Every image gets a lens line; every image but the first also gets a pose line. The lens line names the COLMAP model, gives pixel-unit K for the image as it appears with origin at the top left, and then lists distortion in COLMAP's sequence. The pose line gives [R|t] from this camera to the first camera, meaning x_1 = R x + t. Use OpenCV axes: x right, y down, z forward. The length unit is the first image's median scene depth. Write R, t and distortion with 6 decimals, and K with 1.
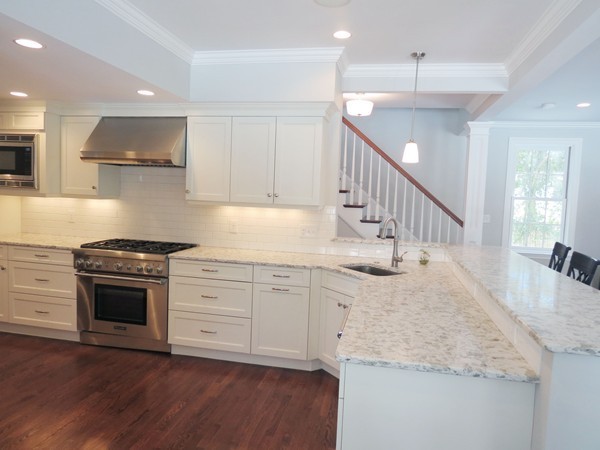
lens RADIAL K [[430.4, 0, 300.0], [0, 430.4, 225.0], [0, 0, 1]] dist [-0.038644, 0.043229]
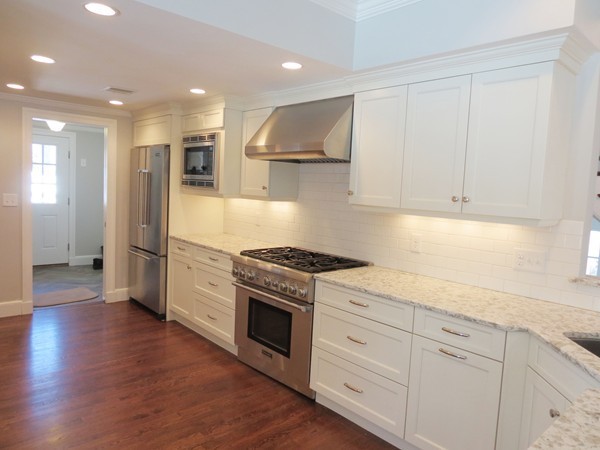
lens RADIAL K [[430.4, 0, 300.0], [0, 430.4, 225.0], [0, 0, 1]] dist [-0.038644, 0.043229]
pose [[0.810098, 0.051450, -0.584033, 0.115184], [-0.060883, 0.998139, 0.003481, -0.019830], [0.583125, 0.032738, 0.811722, 0.350580]]
